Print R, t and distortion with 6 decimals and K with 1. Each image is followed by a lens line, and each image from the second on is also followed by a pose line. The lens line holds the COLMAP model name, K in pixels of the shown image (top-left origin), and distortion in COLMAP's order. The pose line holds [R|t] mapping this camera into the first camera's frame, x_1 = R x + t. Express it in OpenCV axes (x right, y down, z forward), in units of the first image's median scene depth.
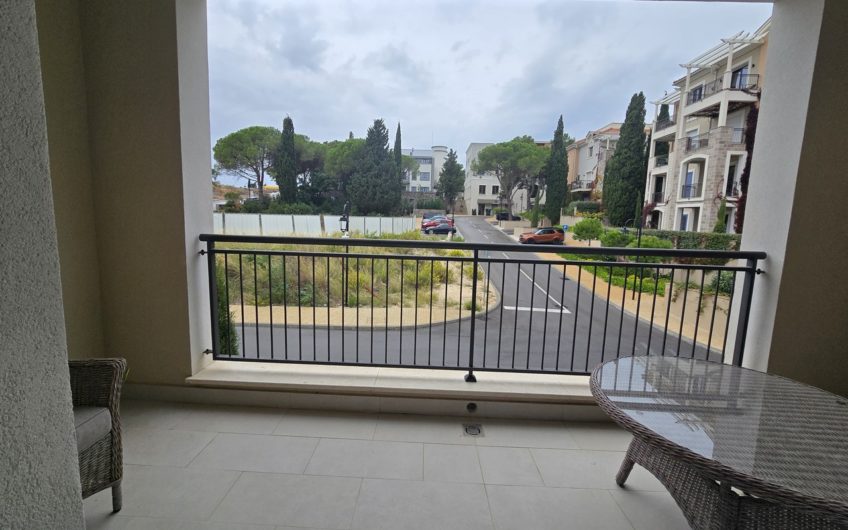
lens RADIAL K [[348.3, 0, 415.6], [0, 348.3, 258.1], [0, 0, 1]] dist [-0.008288, 0.001774]
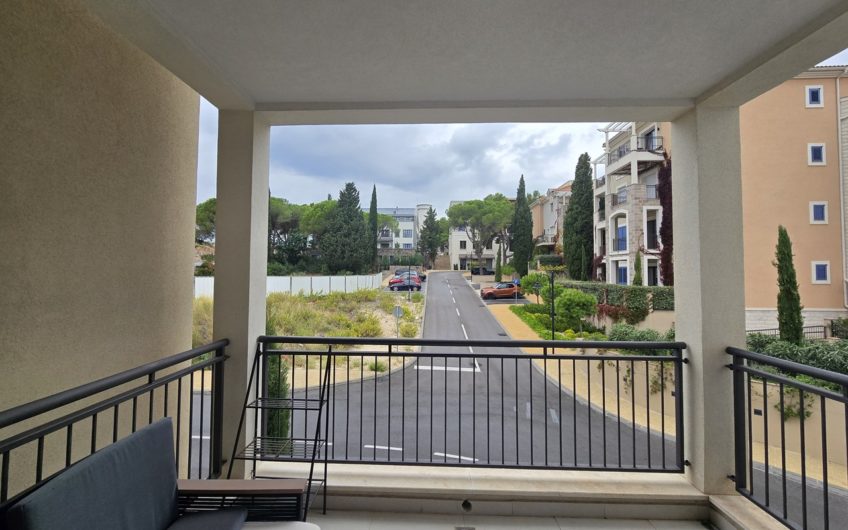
lens RADIAL K [[348.3, 0, 417.0], [0, 348.3, 259.3], [0, 0, 1]] dist [-0.008288, 0.001774]
pose [[0.999716, -0.022962, -0.006420, 0.120660], [0.021708, 0.987959, -0.153184, -0.003484], [0.009860, 0.153001, 0.988177, -0.007837]]
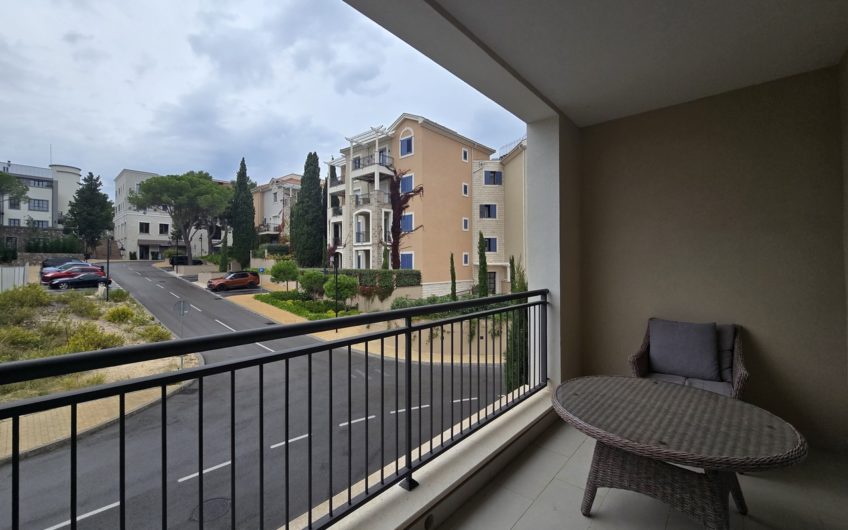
lens RADIAL K [[348.3, 0, 418.9], [0, 348.3, 258.5], [0, 0, 1]] dist [-0.008288, 0.001774]
pose [[0.644895, -0.021832, 0.763959, -0.025067], [0.111232, 0.991630, -0.065558, -0.006240], [-0.756133, 0.127255, 0.641926, 0.025489]]
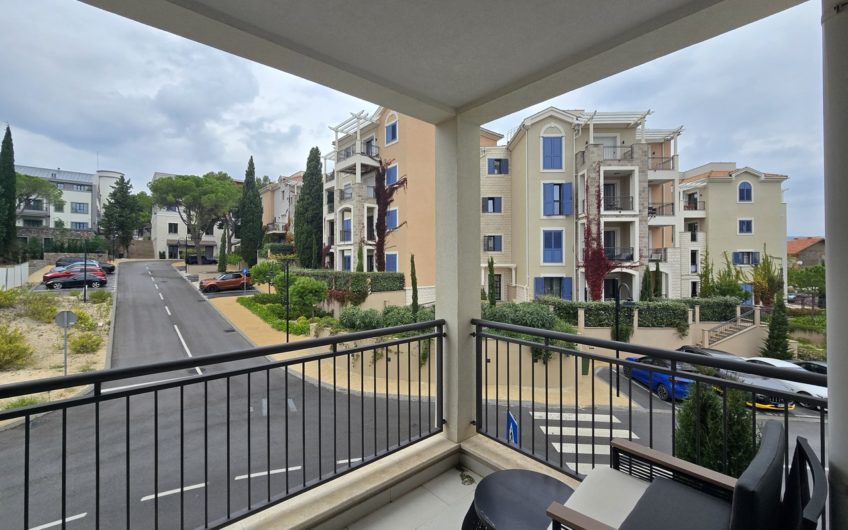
lens RADIAL K [[348.3, 0, 418.6], [0, 348.3, 257.0], [0, 0, 1]] dist [-0.008288, 0.001774]
pose [[0.736485, -0.021813, 0.676102, 0.115942], [0.101926, 0.991647, -0.079036, -0.004729], [-0.668731, 0.127122, 0.732557, 0.003997]]
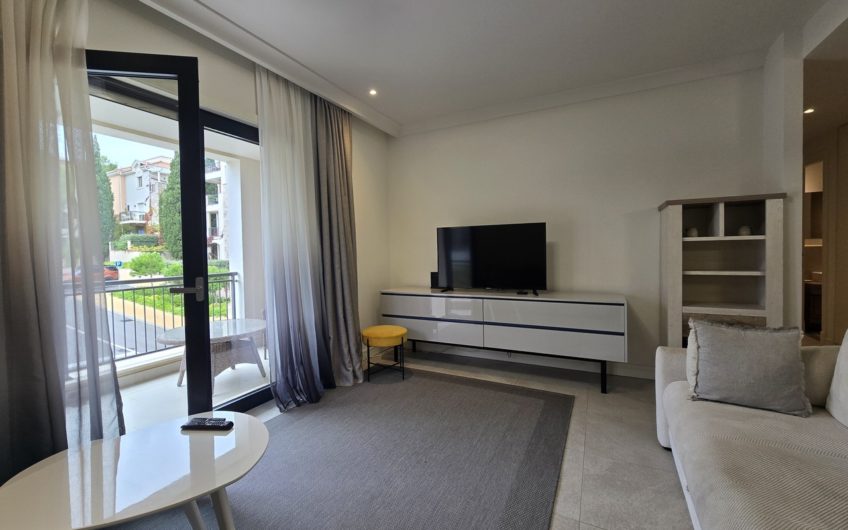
lens RADIAL K [[348.3, 0, 415.7], [0, 348.3, 259.0], [0, 0, 1]] dist [-0.008288, 0.001774]
pose [[0.434081, -0.058664, 0.898962, -0.028668], [0.136065, 0.990699, -0.001052, 0.002599], [-0.890539, 0.122774, 0.438025, -0.051826]]
